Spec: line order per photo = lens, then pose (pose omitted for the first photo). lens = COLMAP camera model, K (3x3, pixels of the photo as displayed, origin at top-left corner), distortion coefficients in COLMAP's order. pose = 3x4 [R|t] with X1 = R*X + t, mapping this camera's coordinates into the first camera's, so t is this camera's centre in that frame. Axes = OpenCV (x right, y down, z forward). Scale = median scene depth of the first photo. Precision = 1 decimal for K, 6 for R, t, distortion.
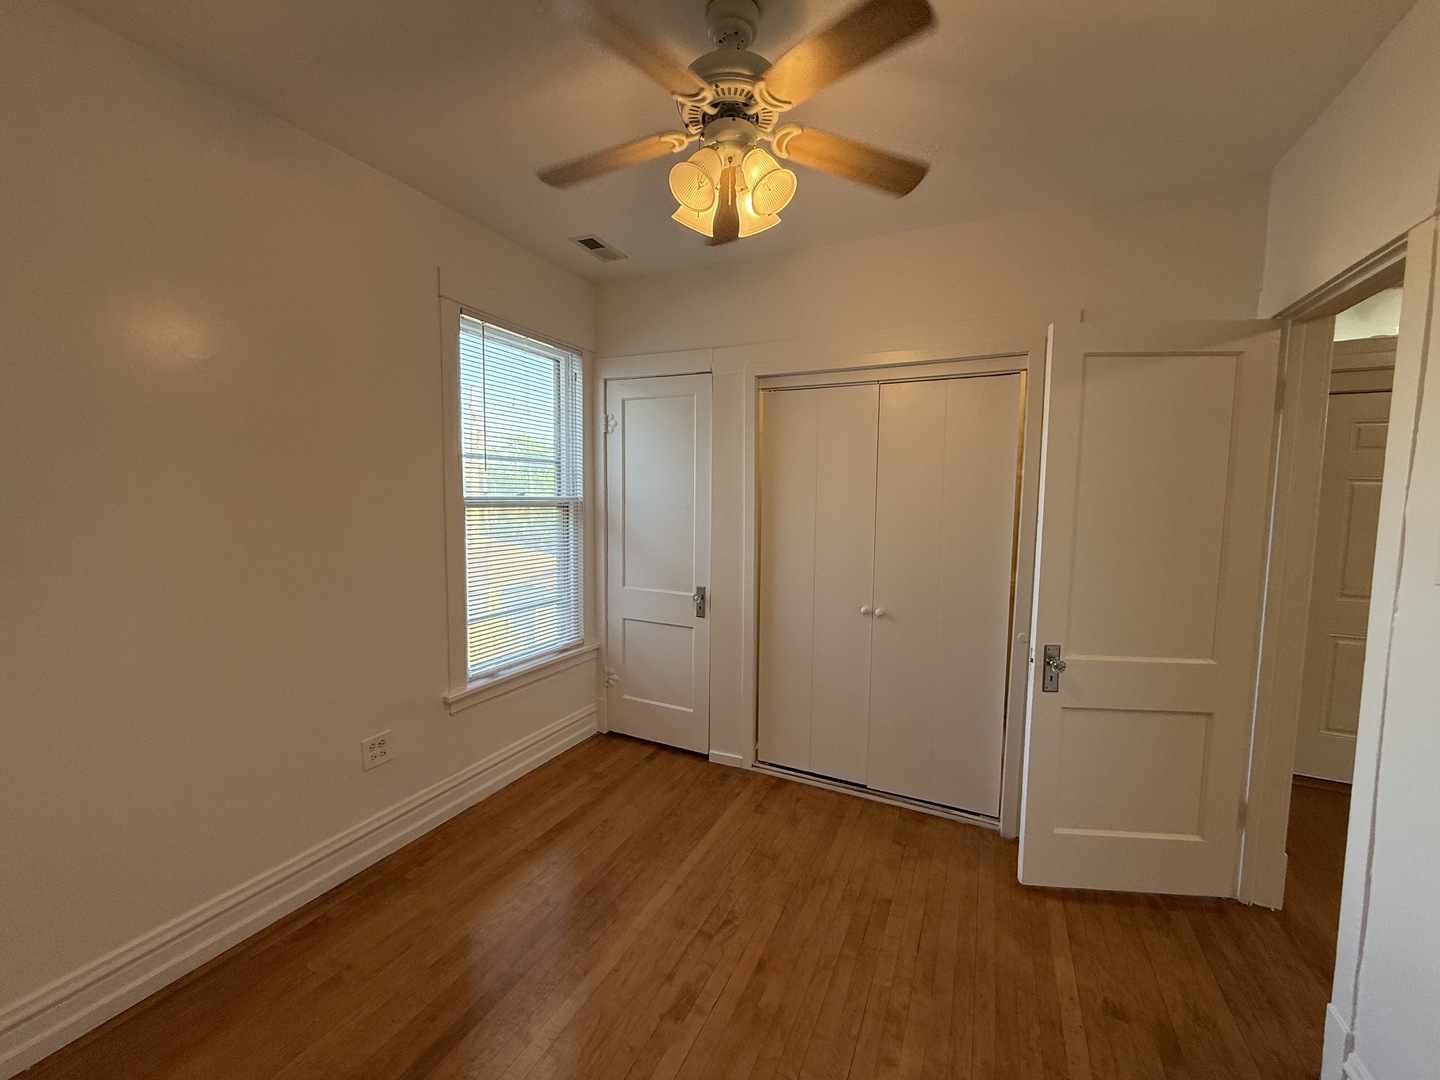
lens RADIAL K [[574.9, 0, 713.5], [0, 574.9, 537.6], [0, 0, 1]] dist [0.001033, 0.000724]
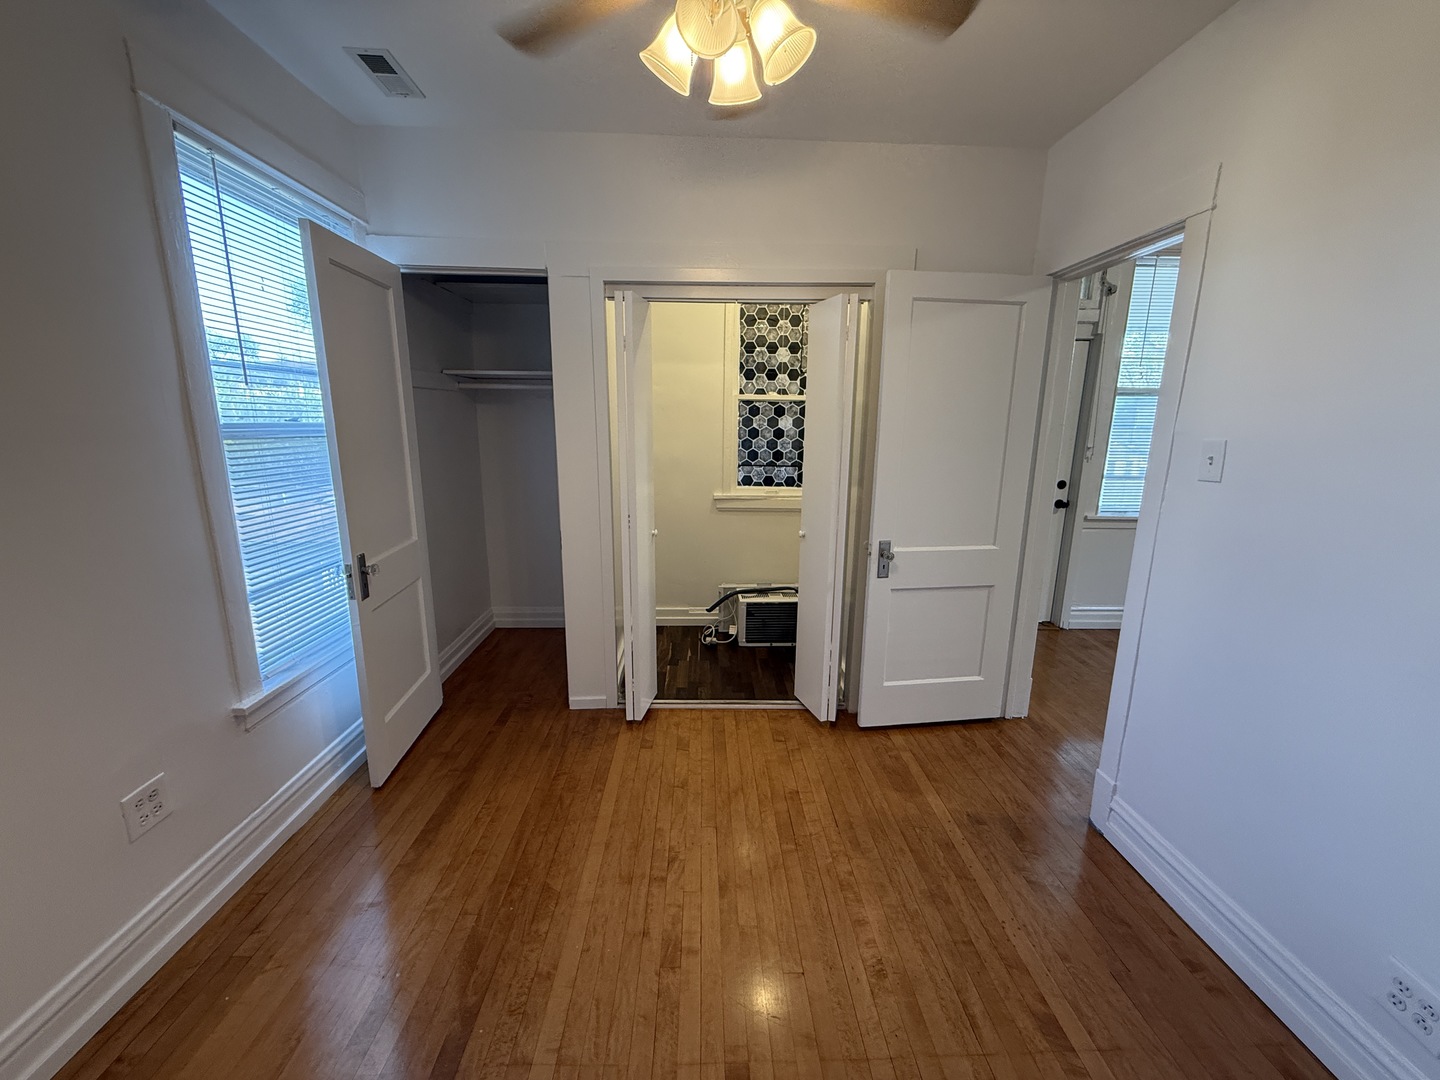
lens RADIAL K [[575.6, 0, 715.2], [0, 575.6, 537.7], [0, 0, 1]] dist [-0.001489, -0.000204]
pose [[0.890641, -0.096705, 0.444306, -0.295429], [0.037457, 0.989405, 0.140264, -0.014936], [-0.453163, -0.108283, 0.884827, 0.152660]]
